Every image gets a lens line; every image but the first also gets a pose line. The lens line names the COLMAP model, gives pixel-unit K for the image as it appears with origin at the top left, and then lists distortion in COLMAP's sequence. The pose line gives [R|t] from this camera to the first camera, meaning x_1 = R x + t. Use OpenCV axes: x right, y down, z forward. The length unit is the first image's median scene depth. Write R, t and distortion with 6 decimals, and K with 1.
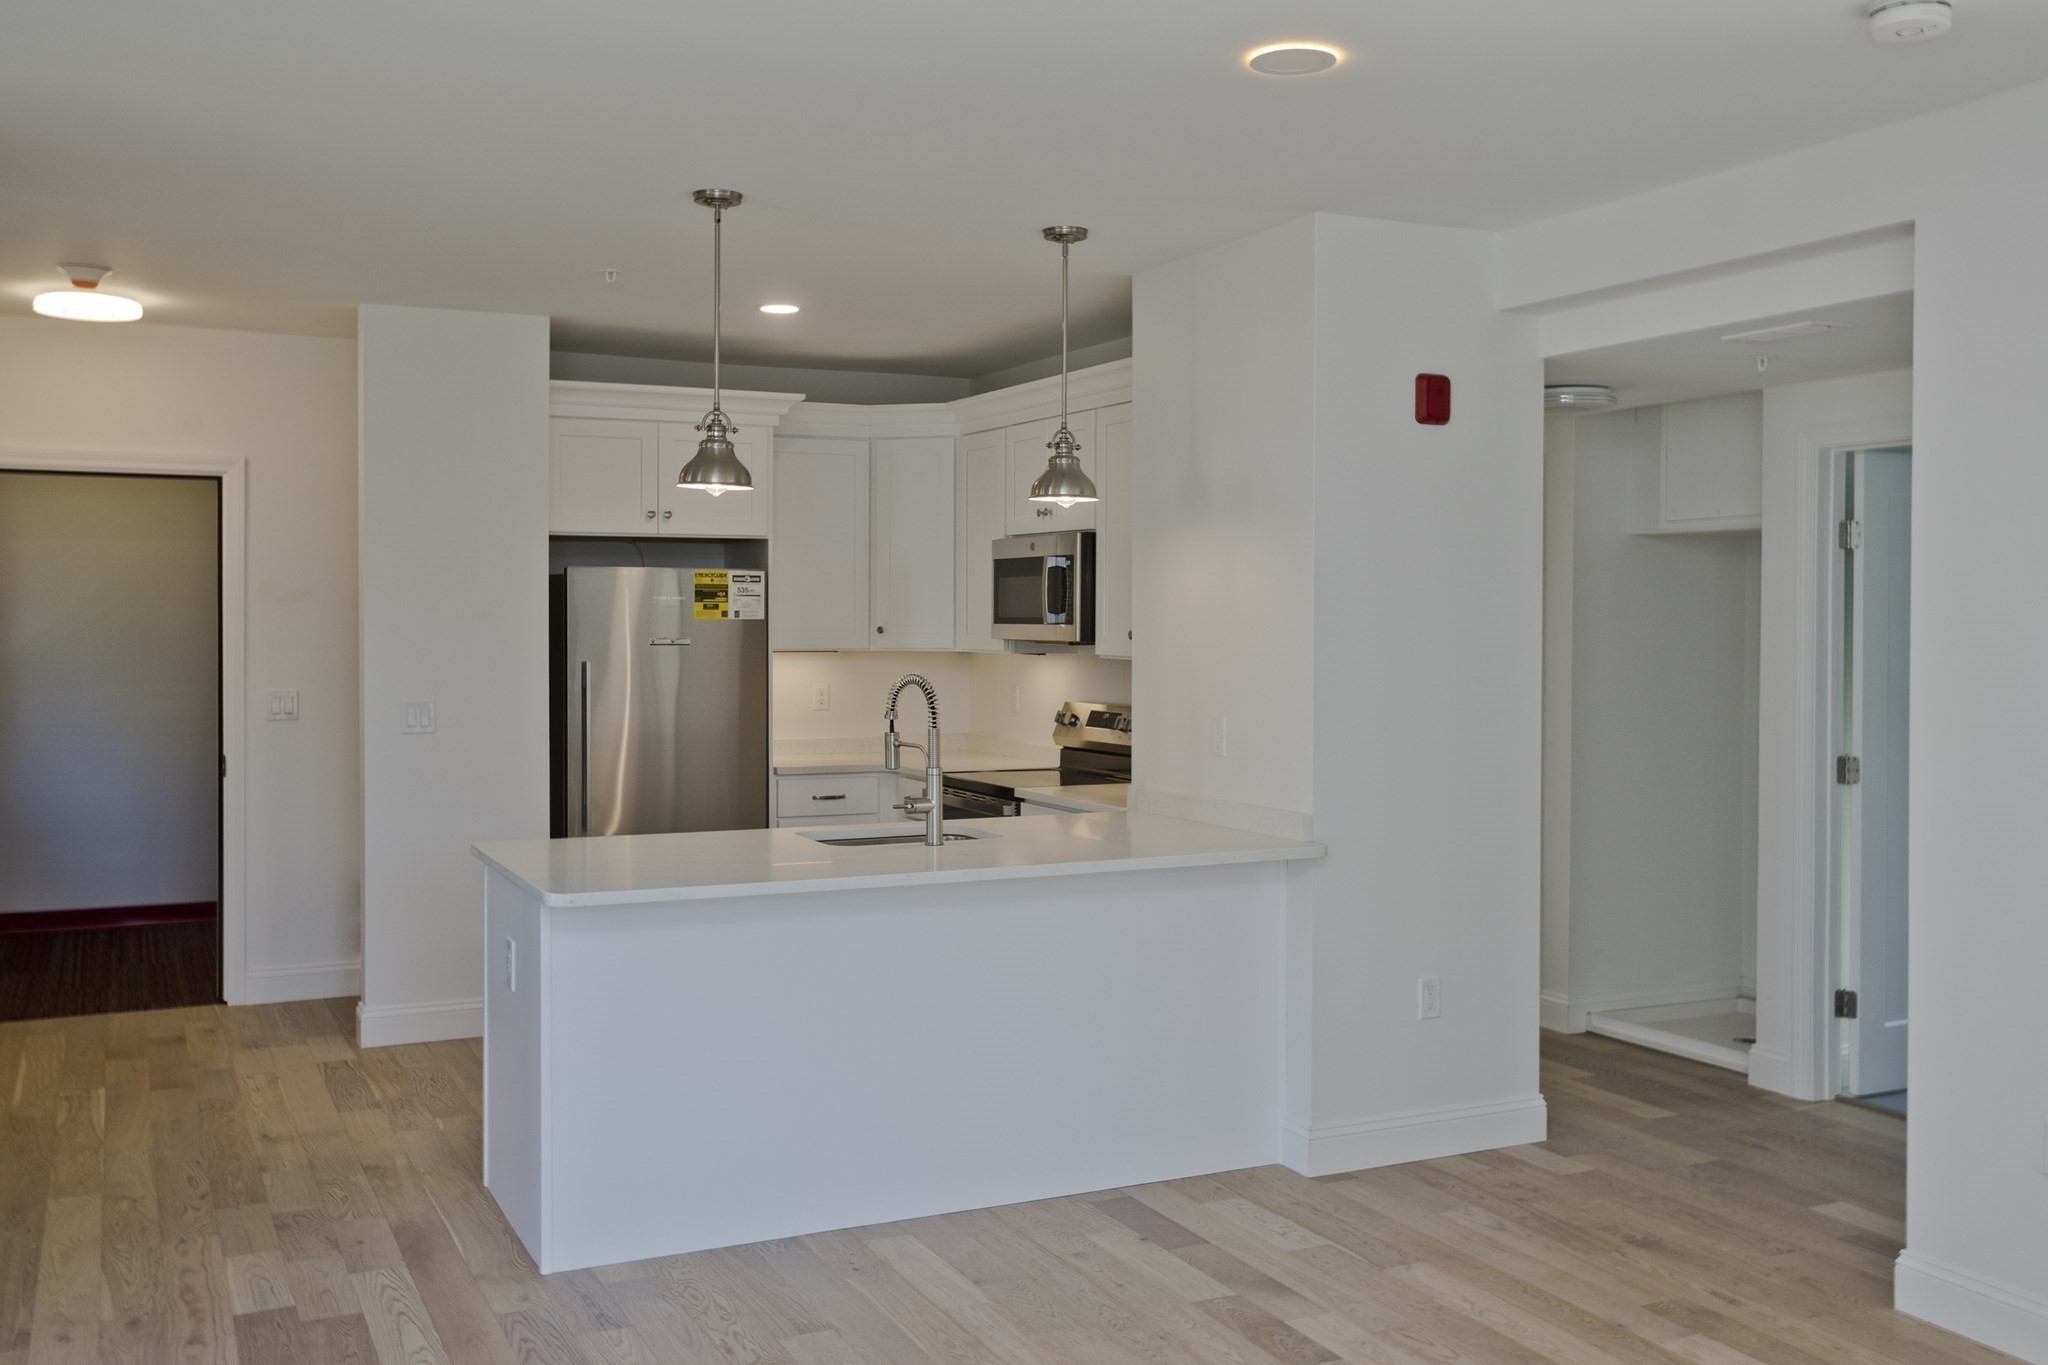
lens RADIAL K [[1858.6, 0, 1019.2], [0, 1858.6, 665.9], [0, 0, 1]] dist [-0.017873, 0.063378]
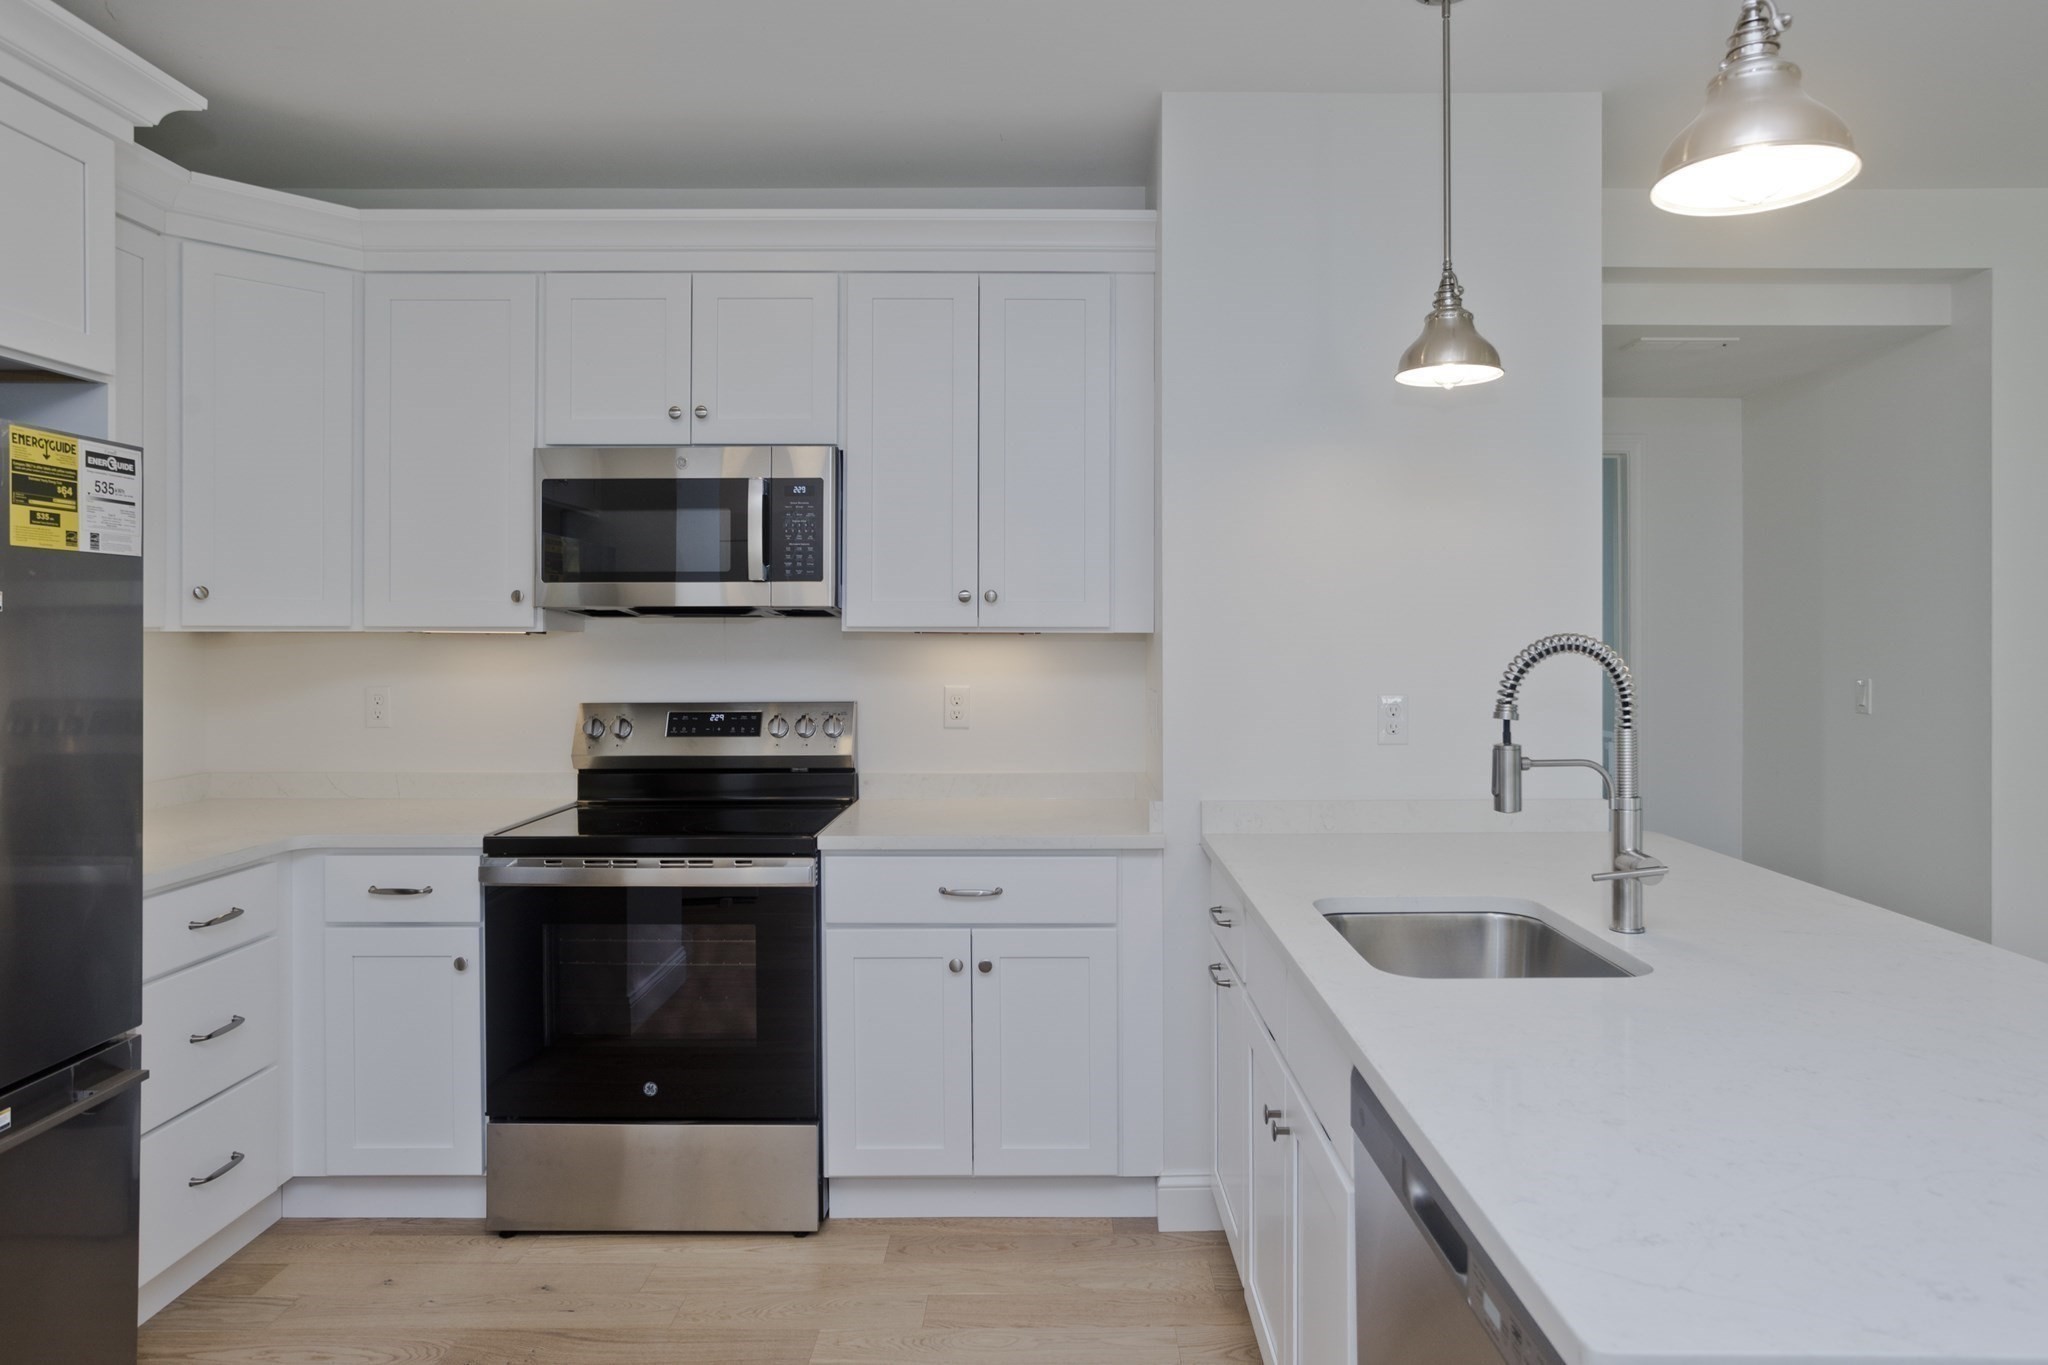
lens RADIAL K [[1257.9, 0, 1044.7], [0, 1257.9, 630.4], [0, 0, 1]] dist [-0.044664, 0.039471]
pose [[0.429025, -0.002006, 0.903290, -0.422053], [0.025587, 0.999623, -0.009933, 0.002326], [-0.902930, 0.027374, 0.428915, 0.887881]]
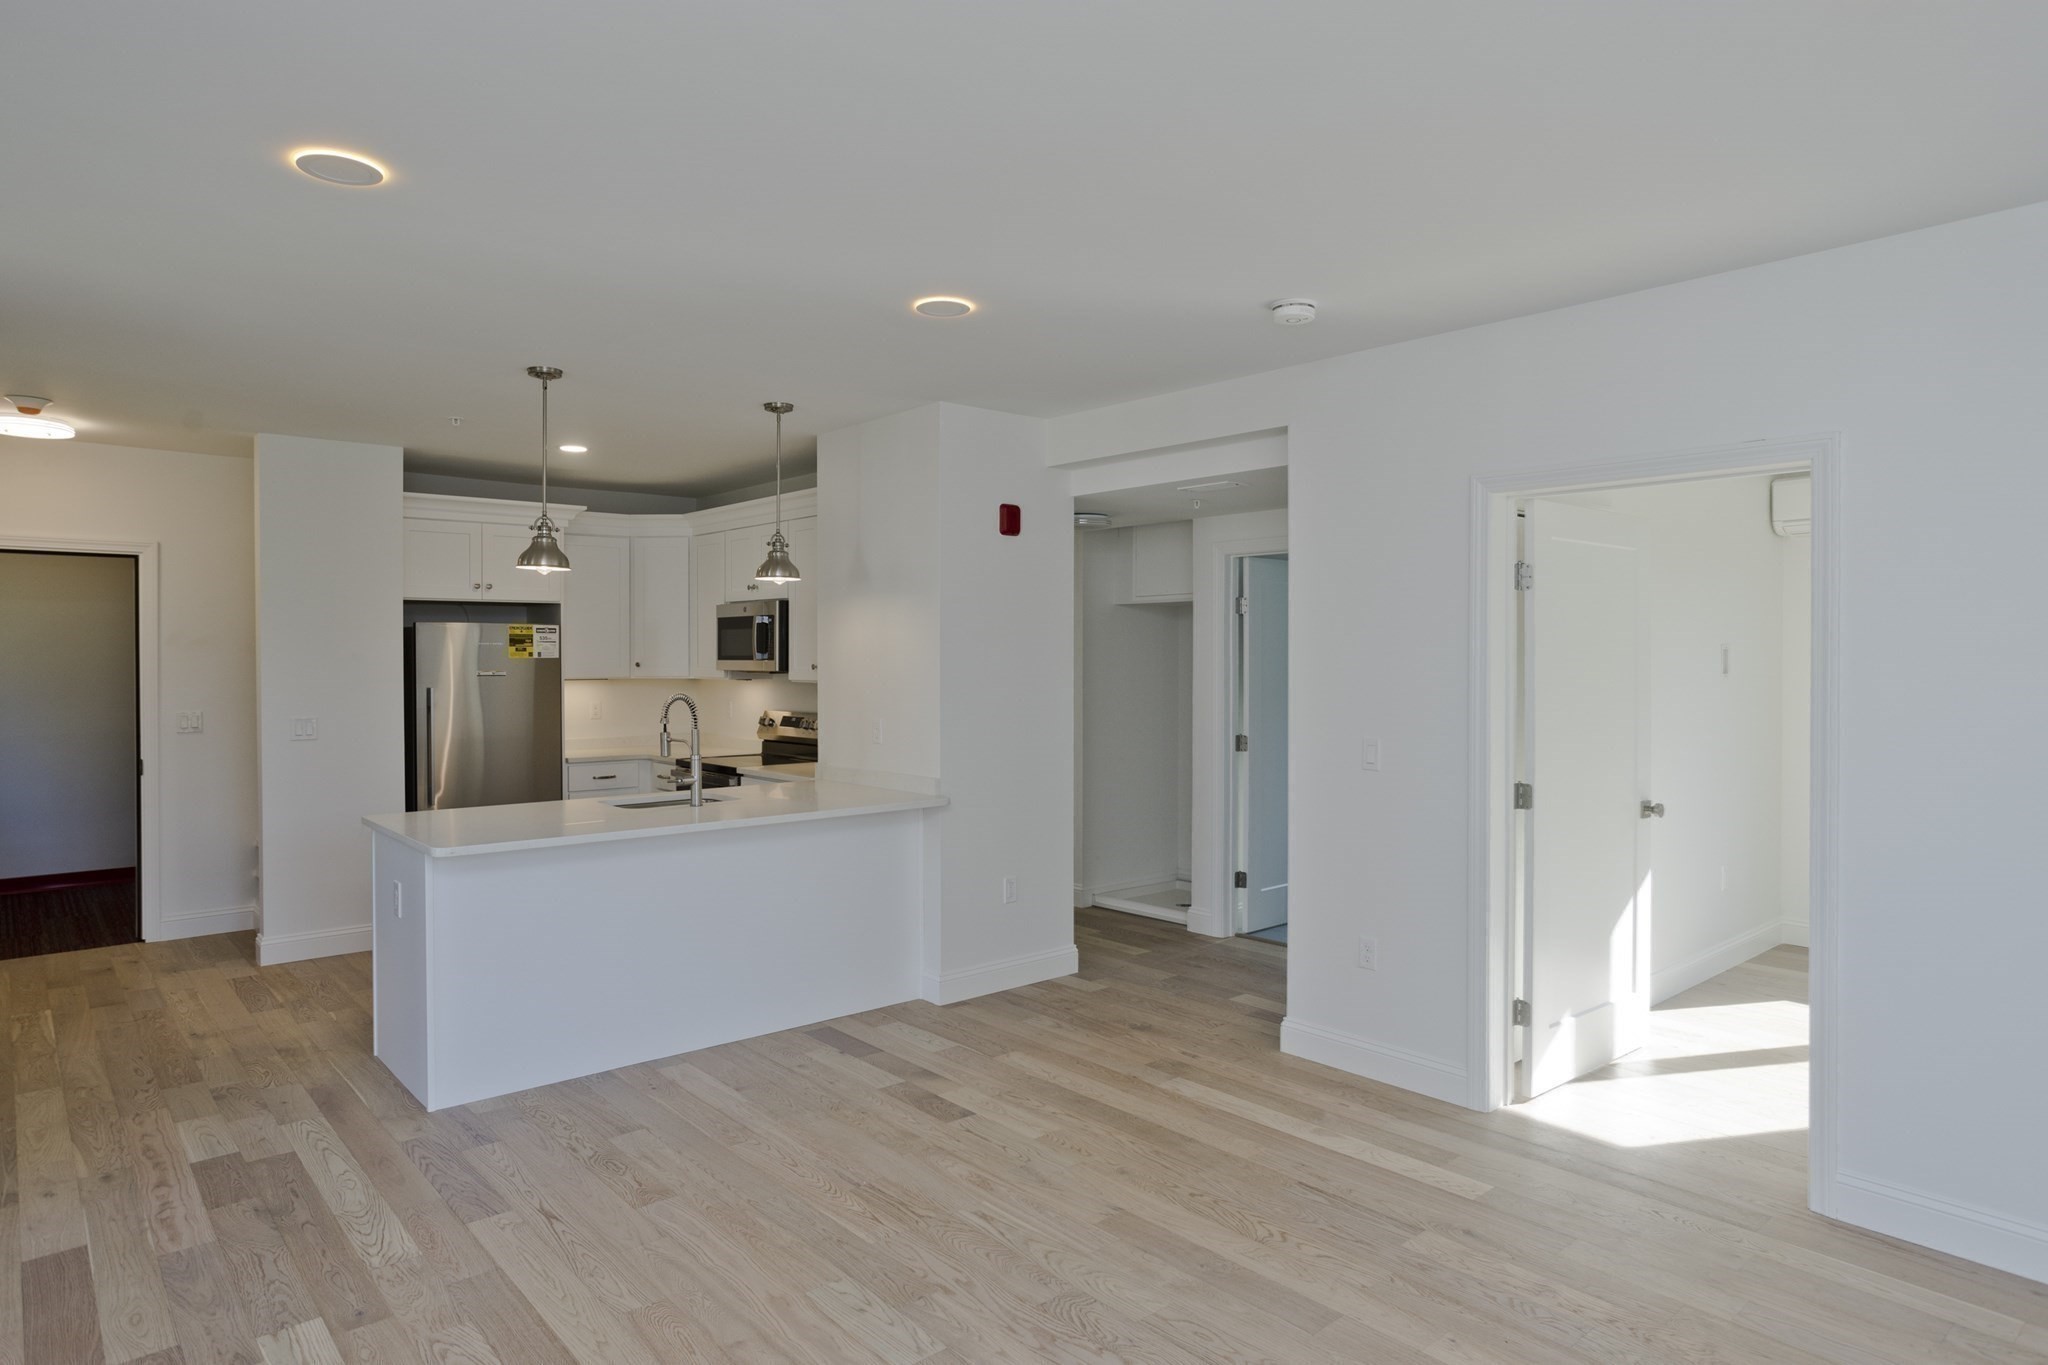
lens RADIAL K [[1191.6, 0, 1024.0], [0, 1191.6, 682.5], [0, 0, 1]] dist [-0.046789, 0.038032]
pose [[0.965052, -0.010467, 0.261851, -0.036131], [0.011324, 0.999934, -0.001763, 0.000266], [-0.261815, 0.004666, 0.965107, -0.005005]]
